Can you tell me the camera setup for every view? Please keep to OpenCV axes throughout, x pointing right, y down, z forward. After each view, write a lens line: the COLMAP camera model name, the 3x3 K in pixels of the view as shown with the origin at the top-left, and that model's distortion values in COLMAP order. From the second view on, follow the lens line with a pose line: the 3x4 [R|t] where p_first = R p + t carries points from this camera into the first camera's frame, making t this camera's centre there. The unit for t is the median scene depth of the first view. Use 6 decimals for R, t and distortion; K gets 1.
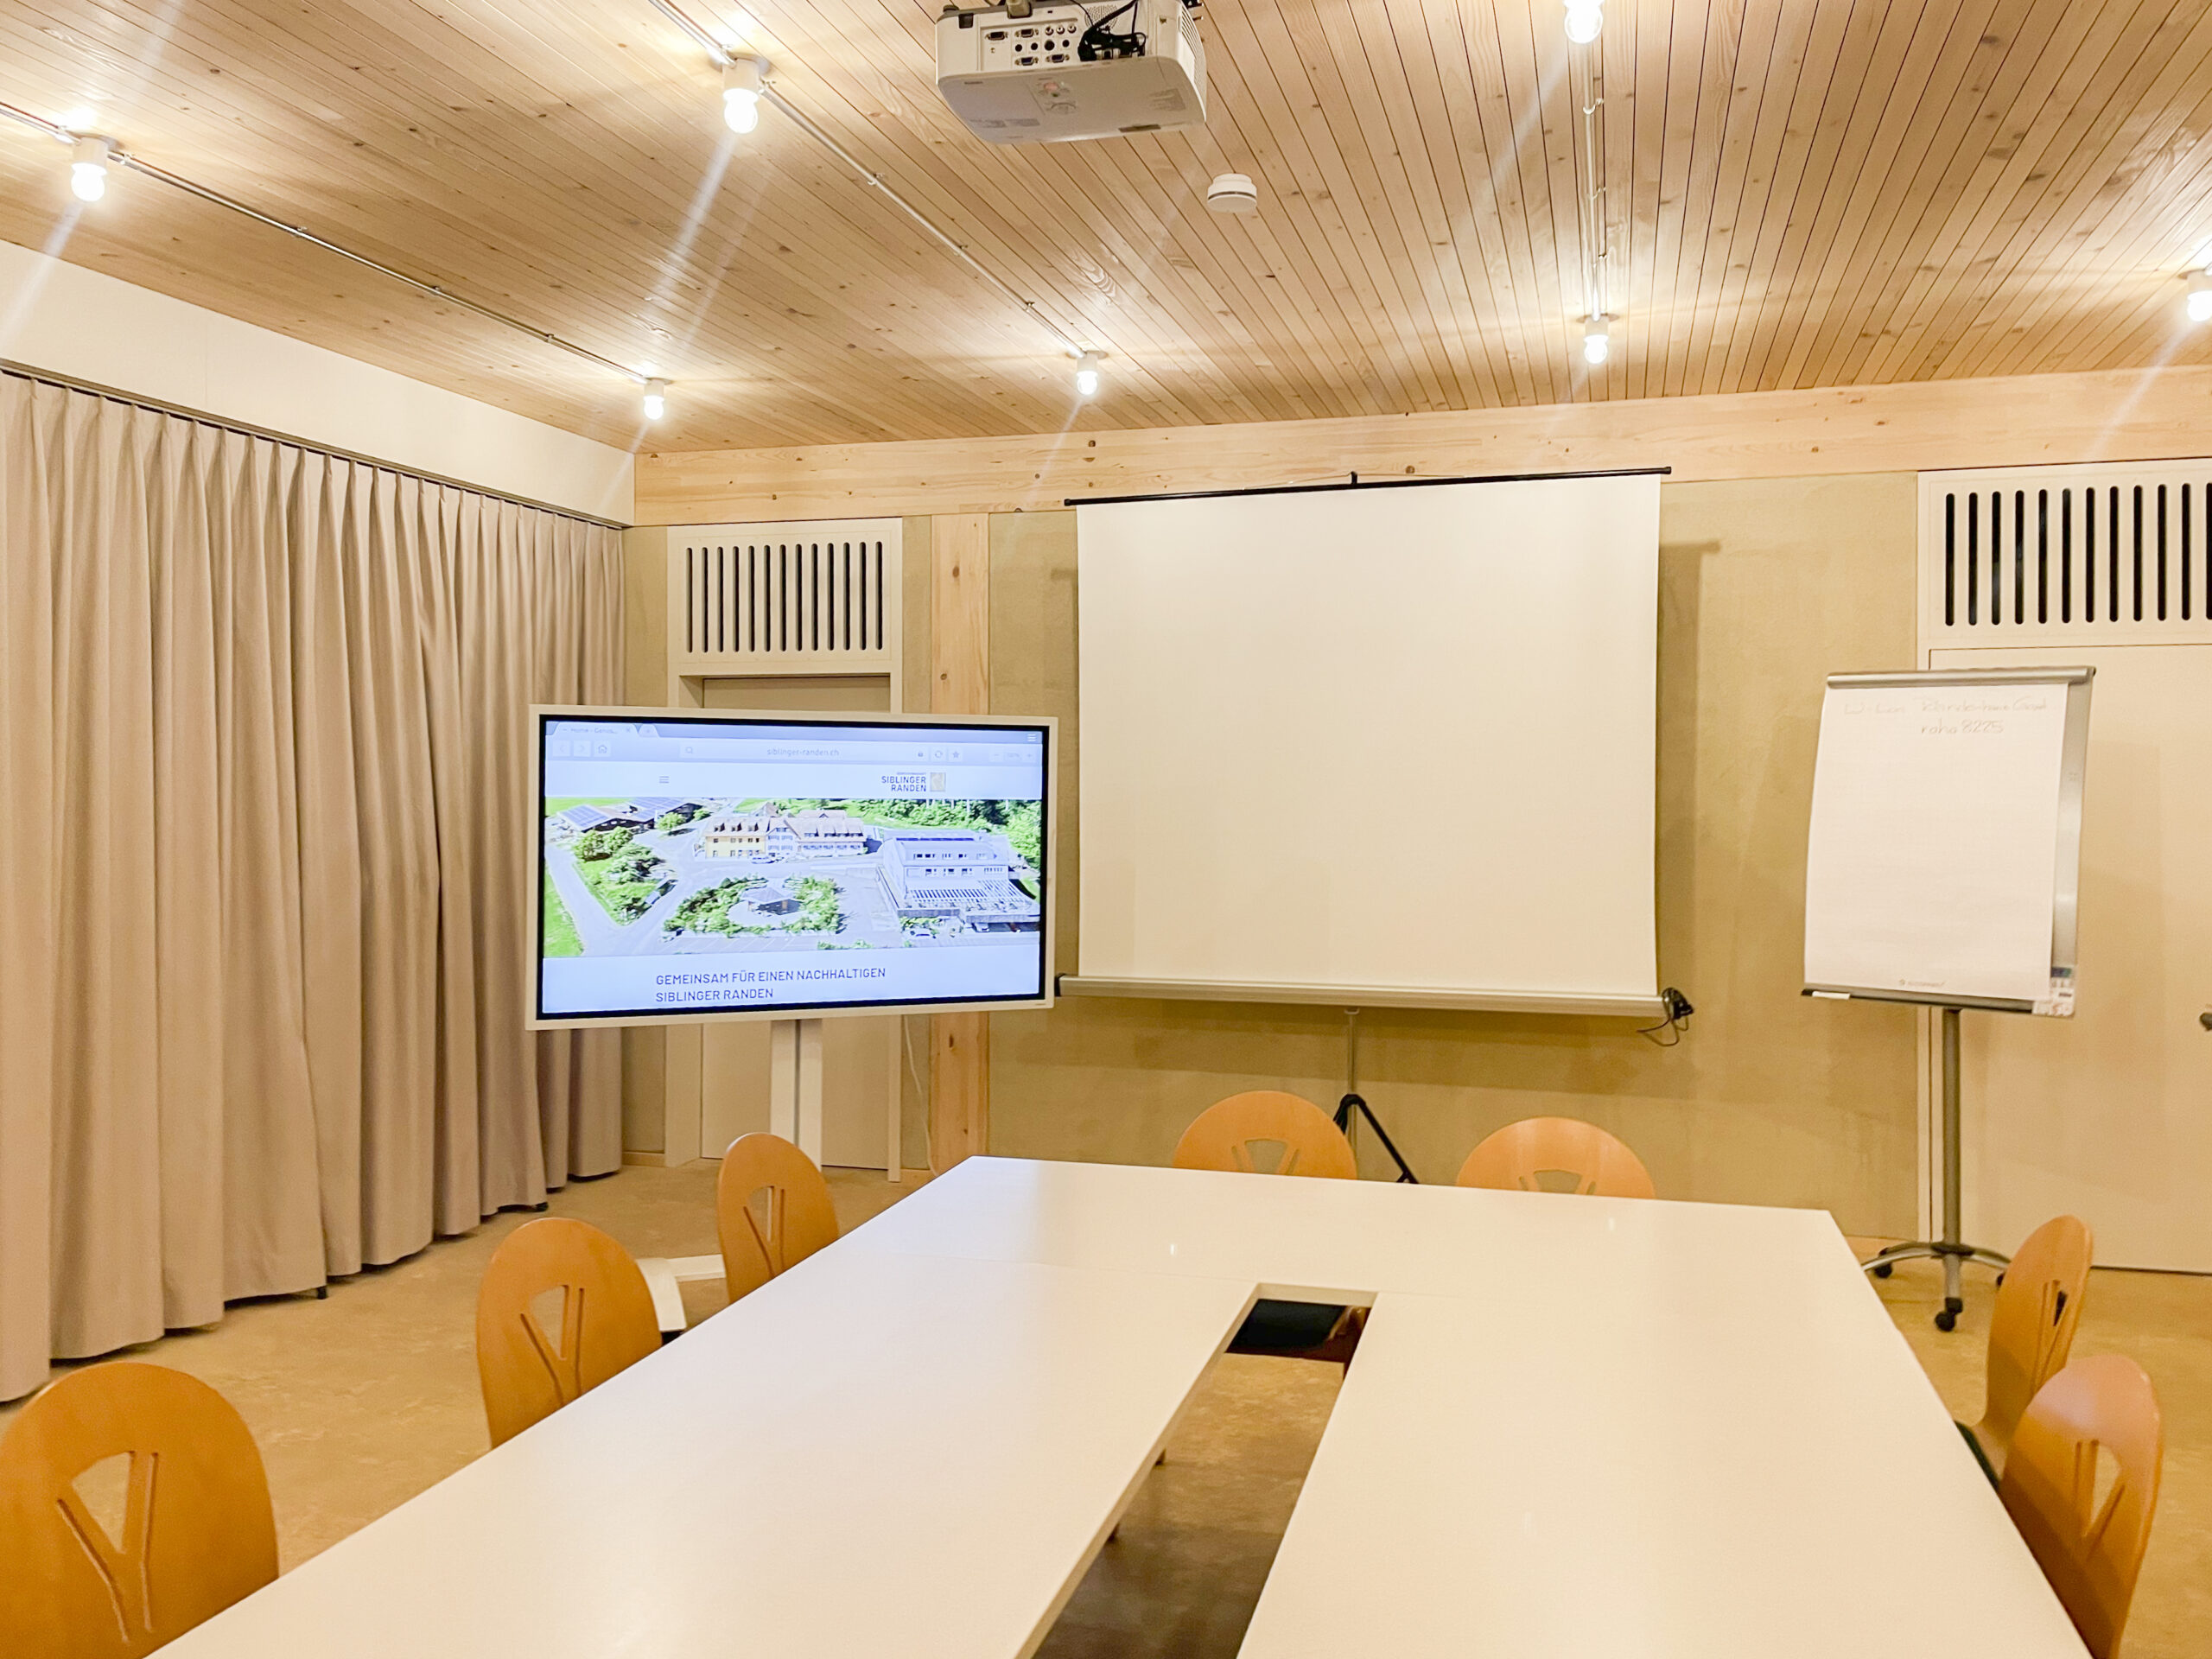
lens RADIAL K [[1735.6, 0, 1153.1], [0, 1735.6, 829.3], [0, 0, 1]] dist [0.095295, -0.087021]
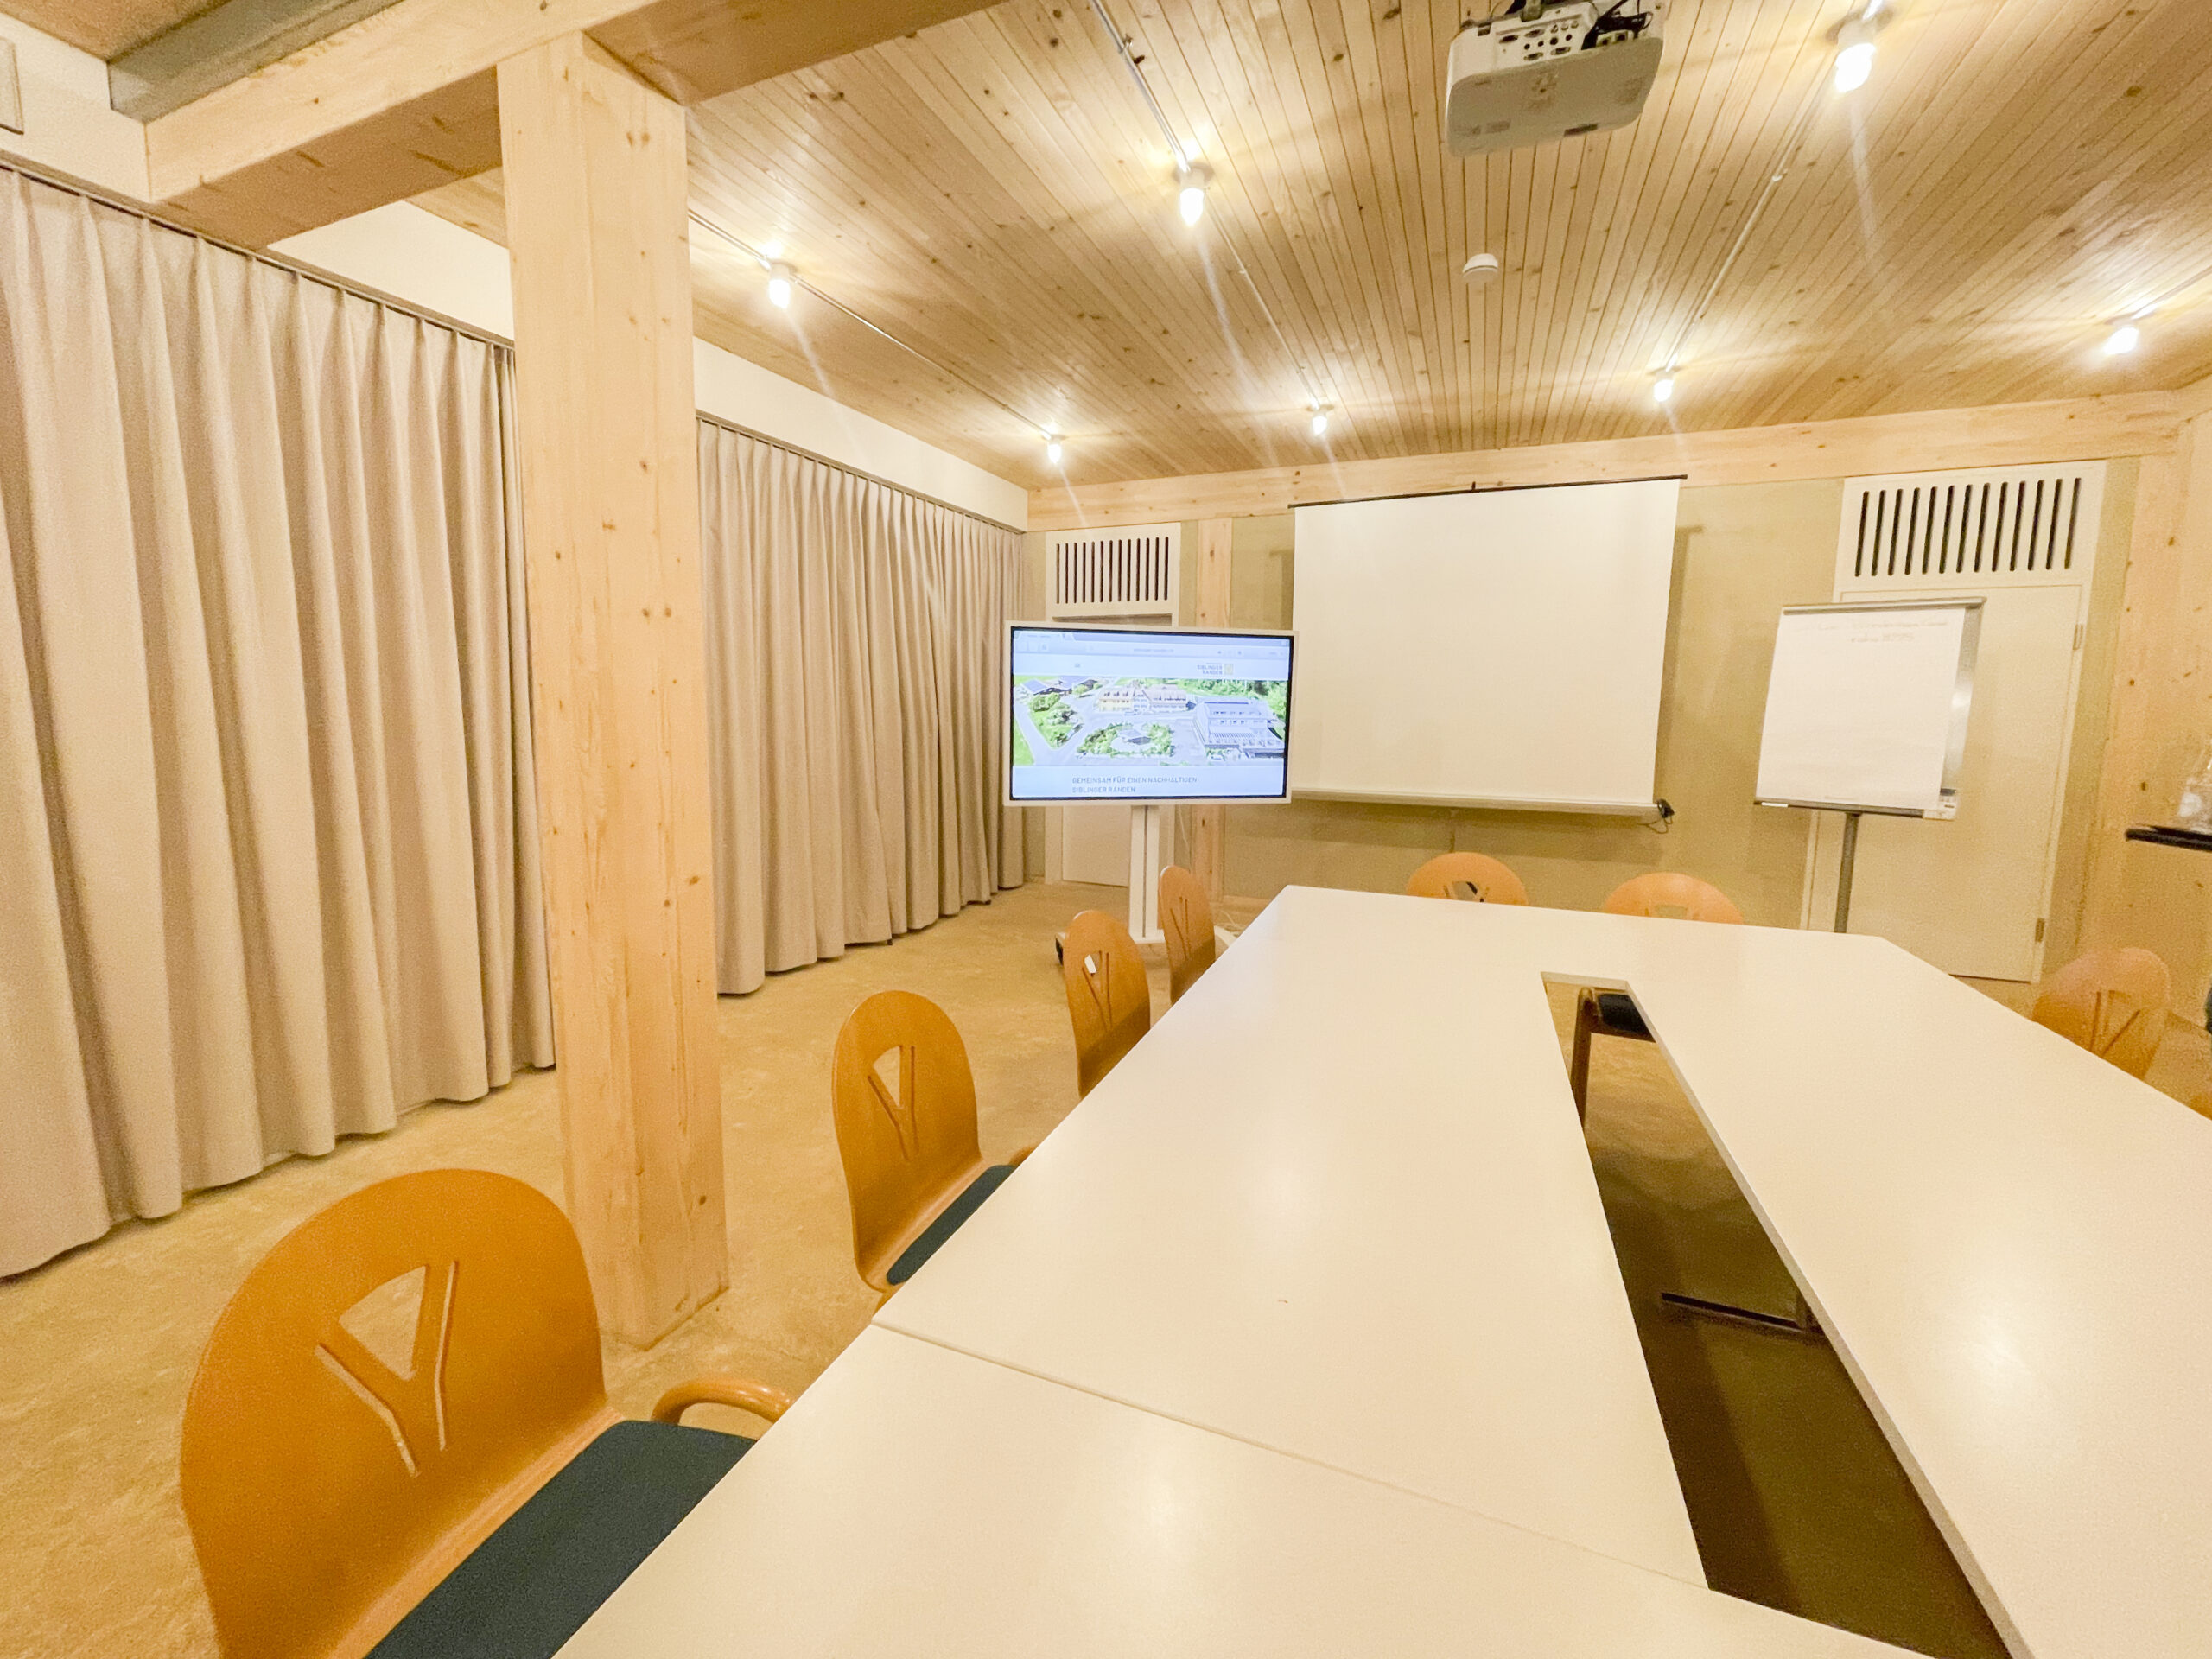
lens RADIAL K [[883.2, 0, 1119.3], [0, 883.2, 824.7], [0, 0, 1]] dist [0.009245, 0.000735]
pose [[0.993710, 0.025947, -0.108933, -0.132797], [-0.013157, 0.993100, 0.116533, 0.024934], [0.111205, -0.114367, 0.987195, 0.115574]]
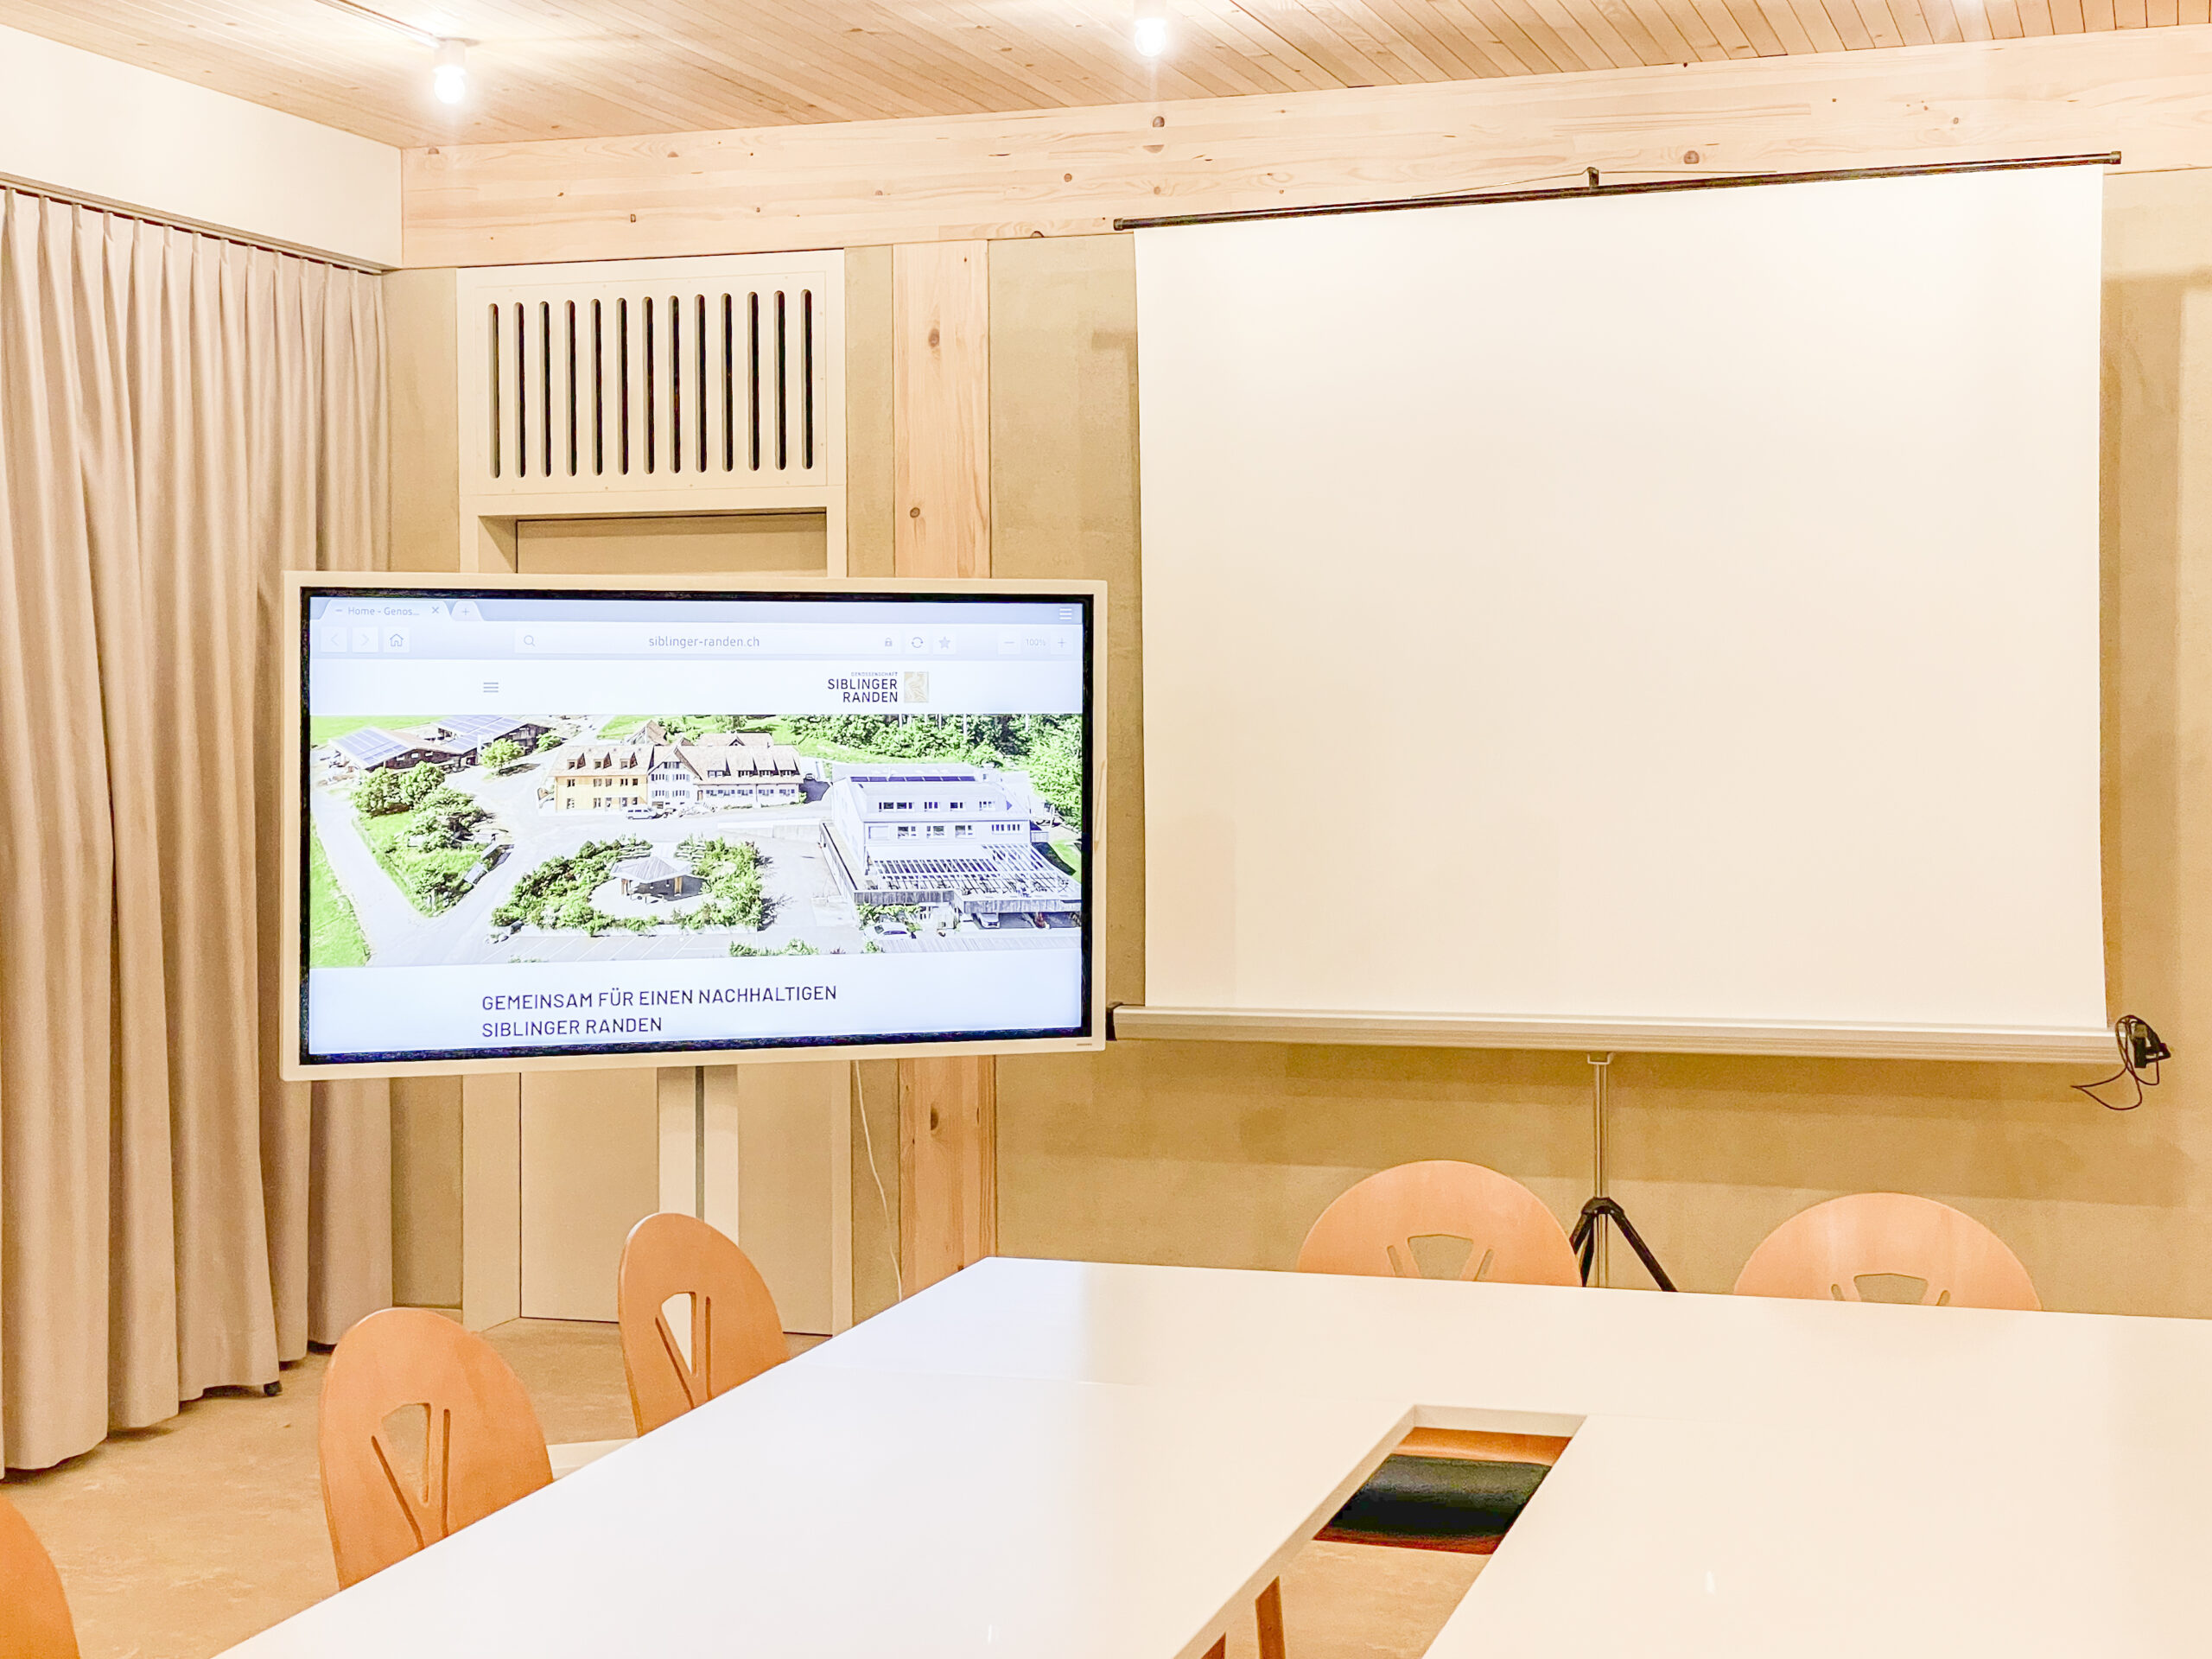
lens RADIAL K [[3356.0, 0, 1081.1], [0, 3356.0, 767.5], [0, 0, 1]] dist [0.137149, 0.000000]
pose [[0.998201, -0.008884, -0.059300, 0.006198], [0.008604, 0.999951, -0.004973, 0.008224], [0.059341, 0.004453, 0.998228, -0.200018]]
